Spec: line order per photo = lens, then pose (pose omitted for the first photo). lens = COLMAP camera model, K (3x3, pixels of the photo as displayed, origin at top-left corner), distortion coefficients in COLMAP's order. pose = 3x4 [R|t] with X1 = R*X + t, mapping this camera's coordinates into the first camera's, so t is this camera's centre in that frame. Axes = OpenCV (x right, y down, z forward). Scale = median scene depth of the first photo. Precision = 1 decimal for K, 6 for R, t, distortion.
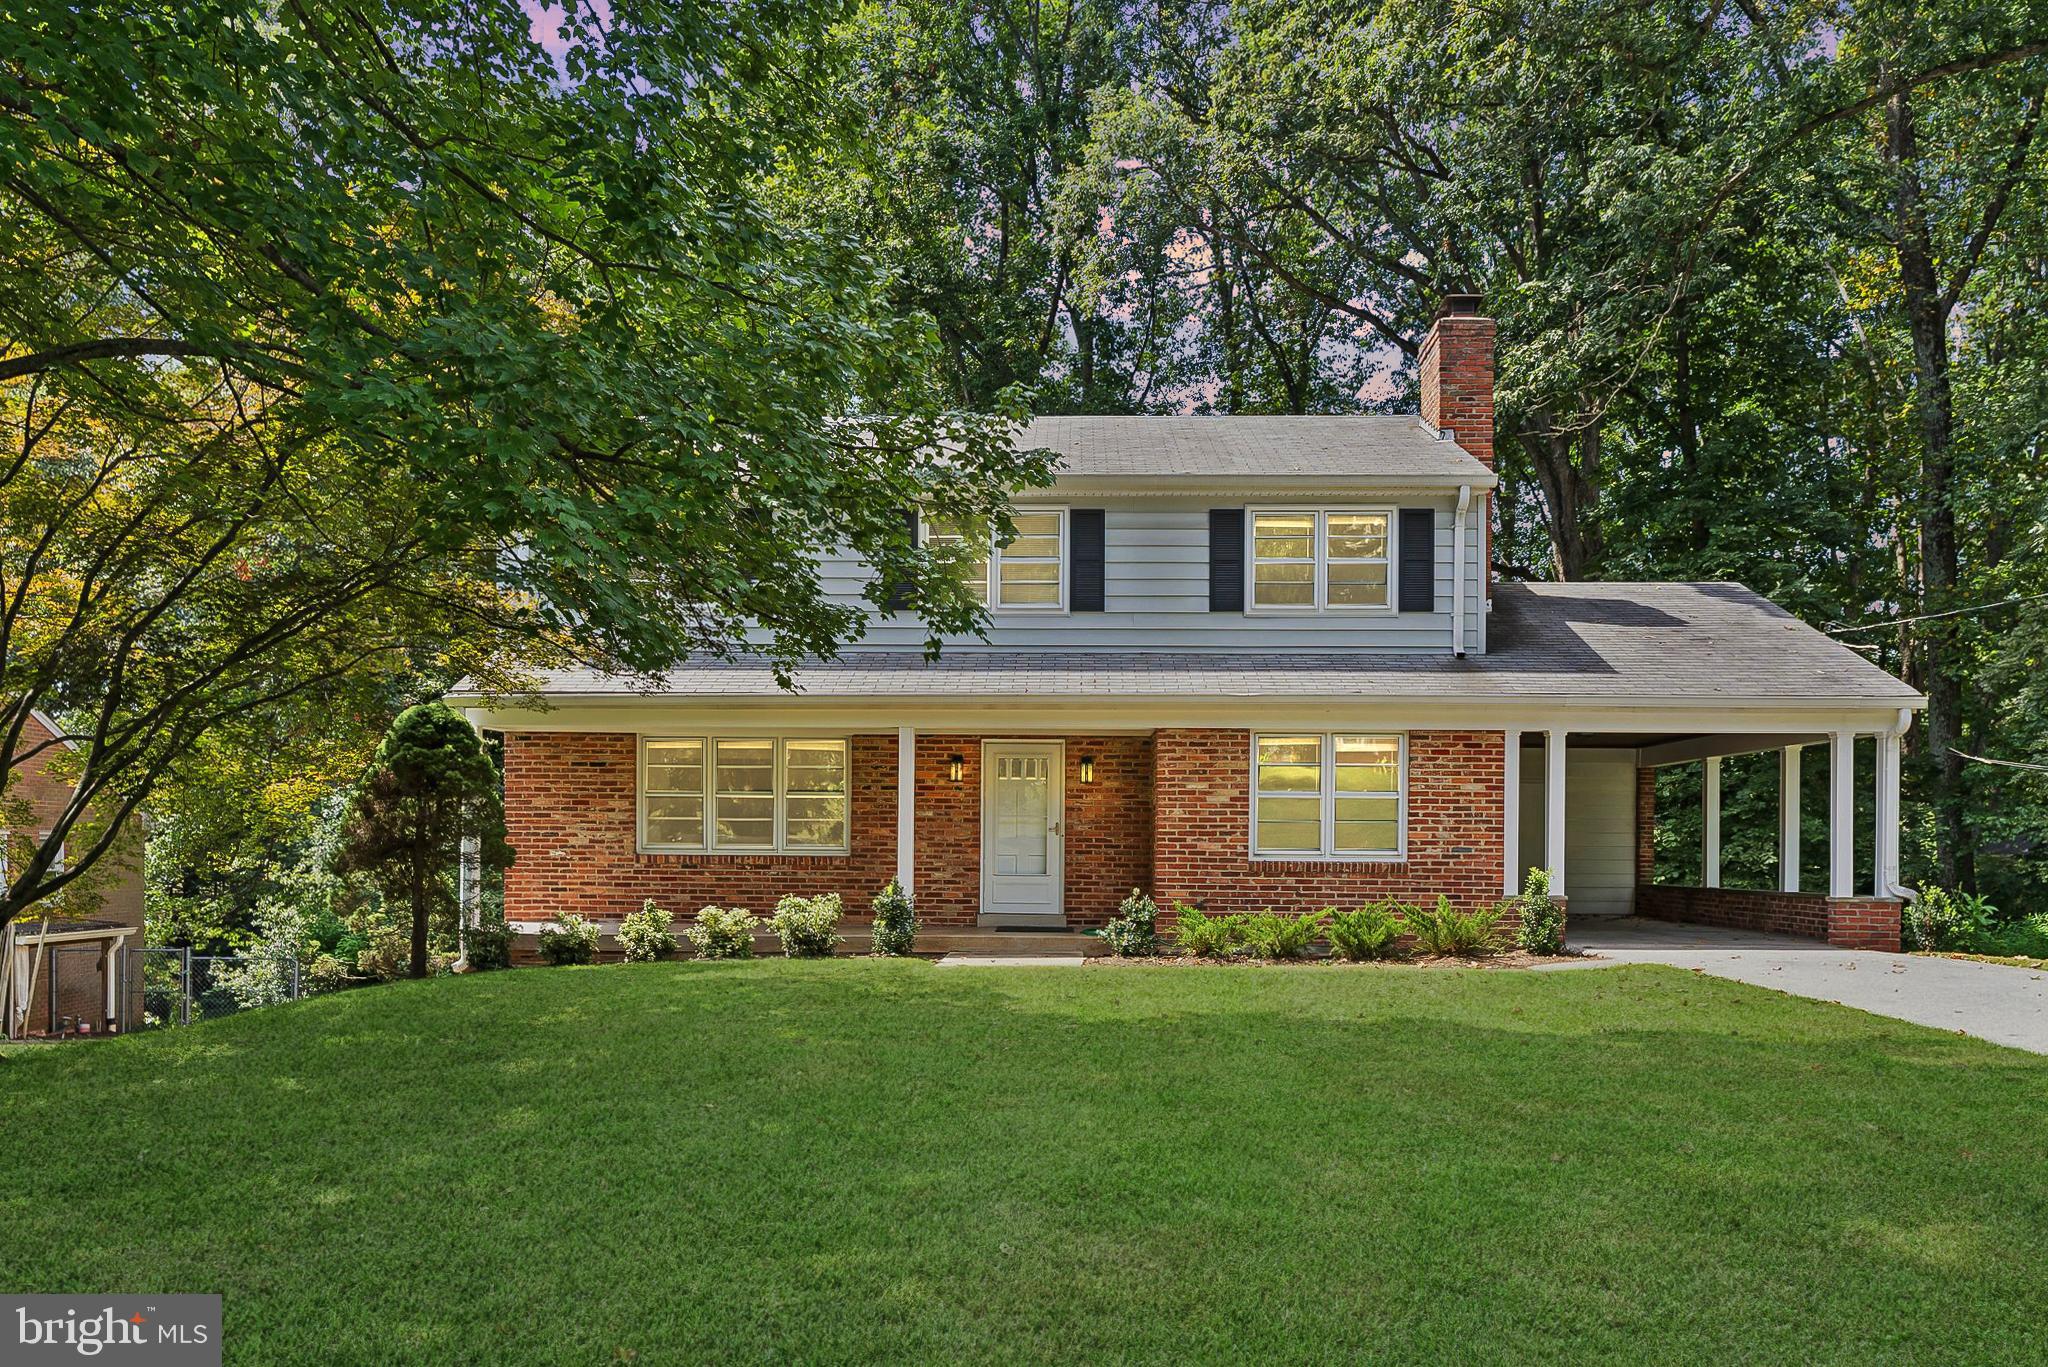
lens RADIAL K [[1865.3, 0, 1024.2], [0, 1865.3, 691.7], [0, 0, 1]] dist [0.006513, 0.002377]
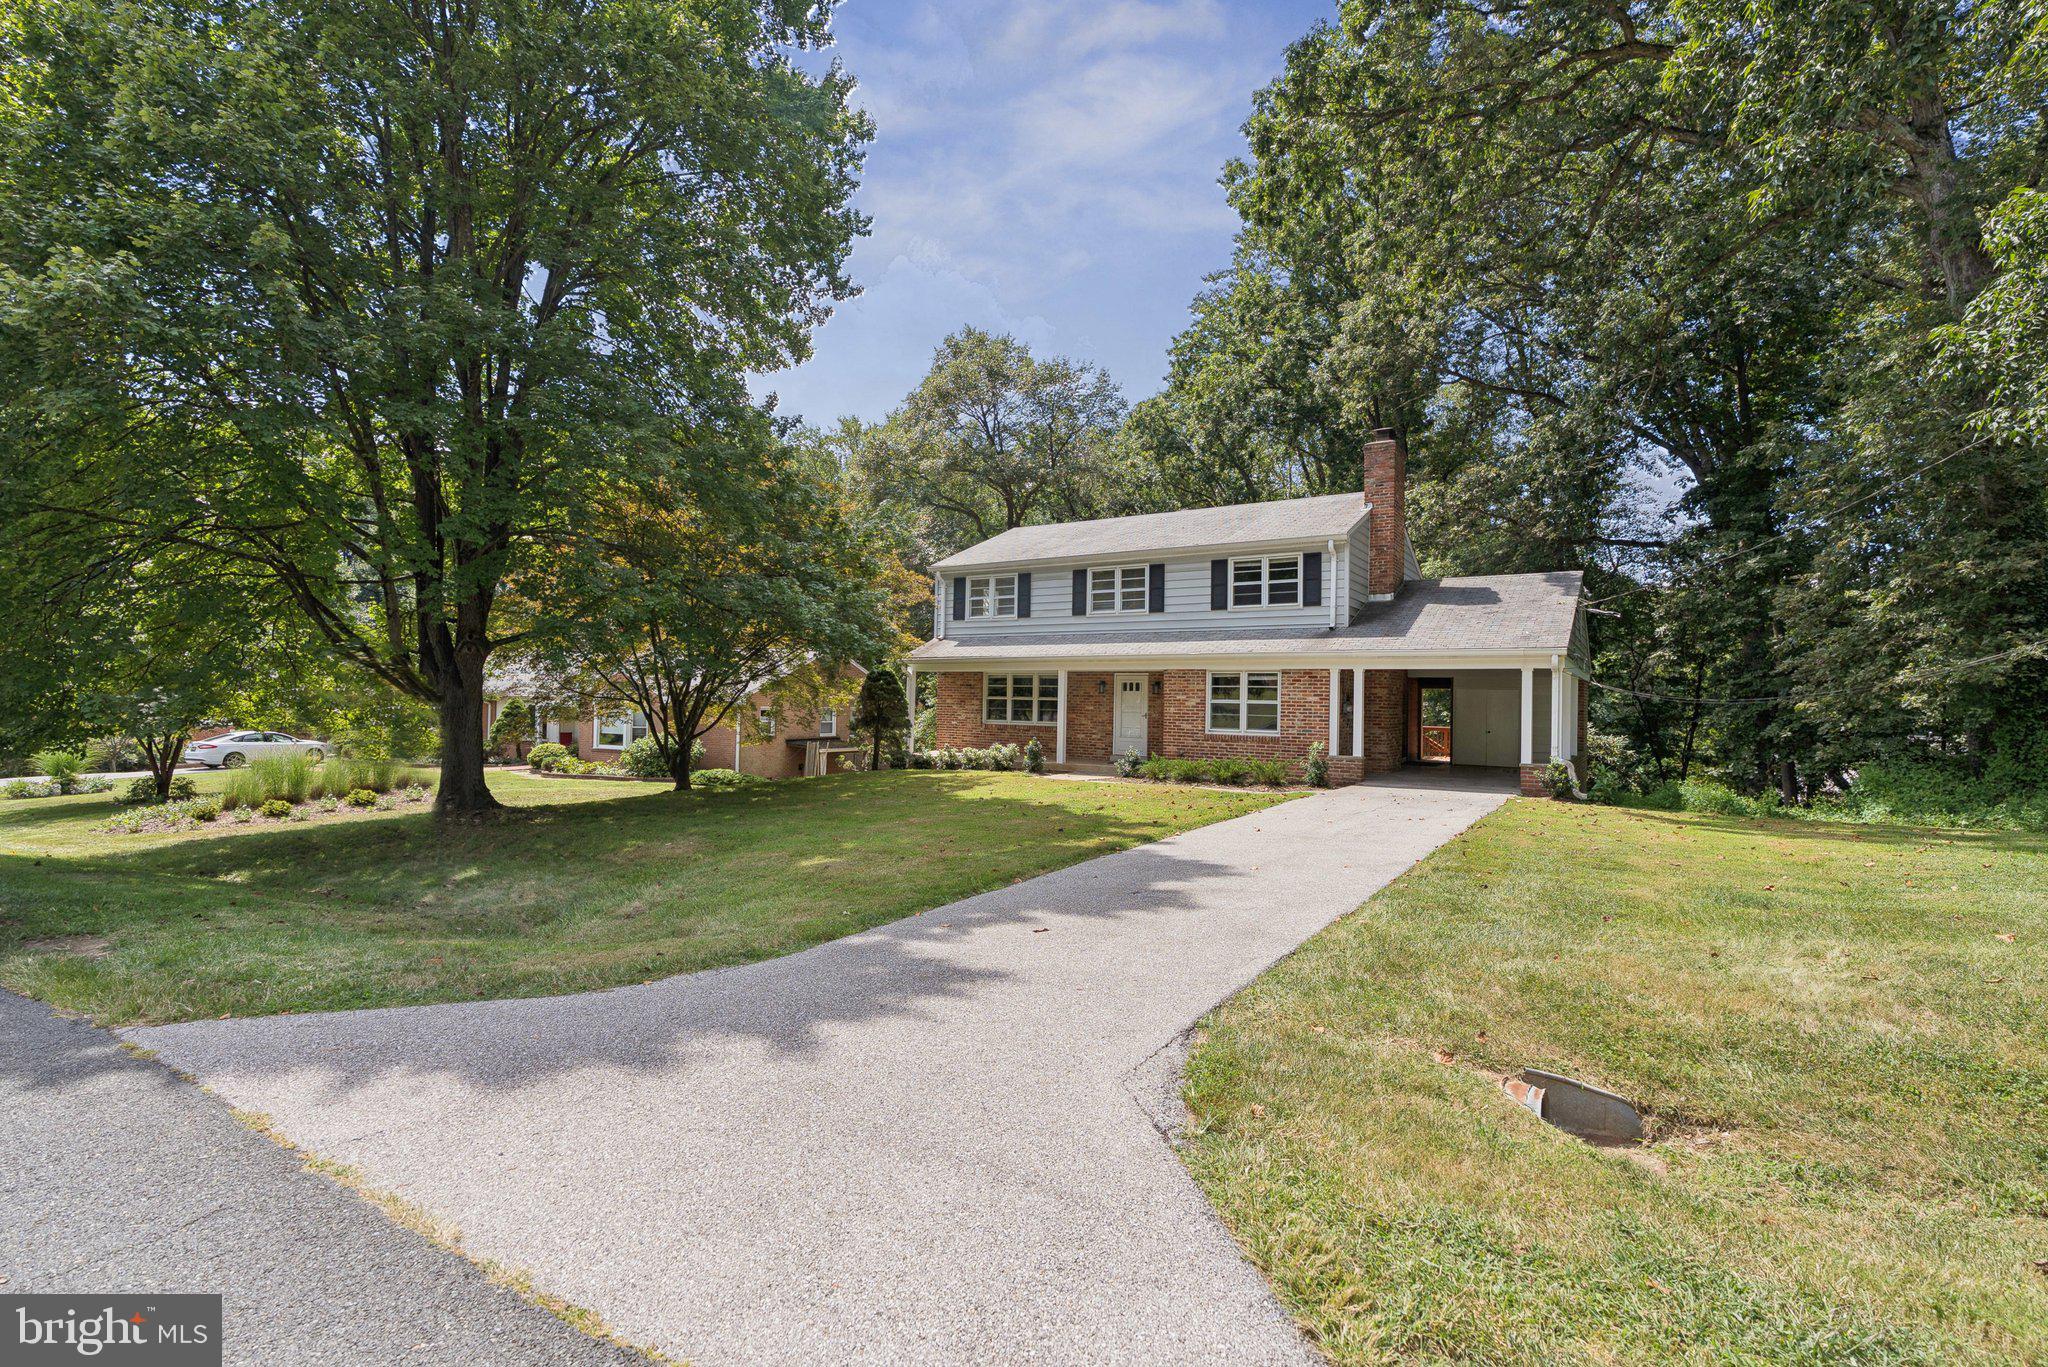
lens RADIAL K [[953.5, 0, 1024.6], [0, 953.5, 684.8], [0, 0, 1]] dist [-0.000313, -0.000006]
pose [[0.852235, -0.000070, -0.523159, 0.498684], [0.019218, 0.999329, 0.031173, 0.001122], [0.522806, -0.036621, 0.851665, 0.012642]]
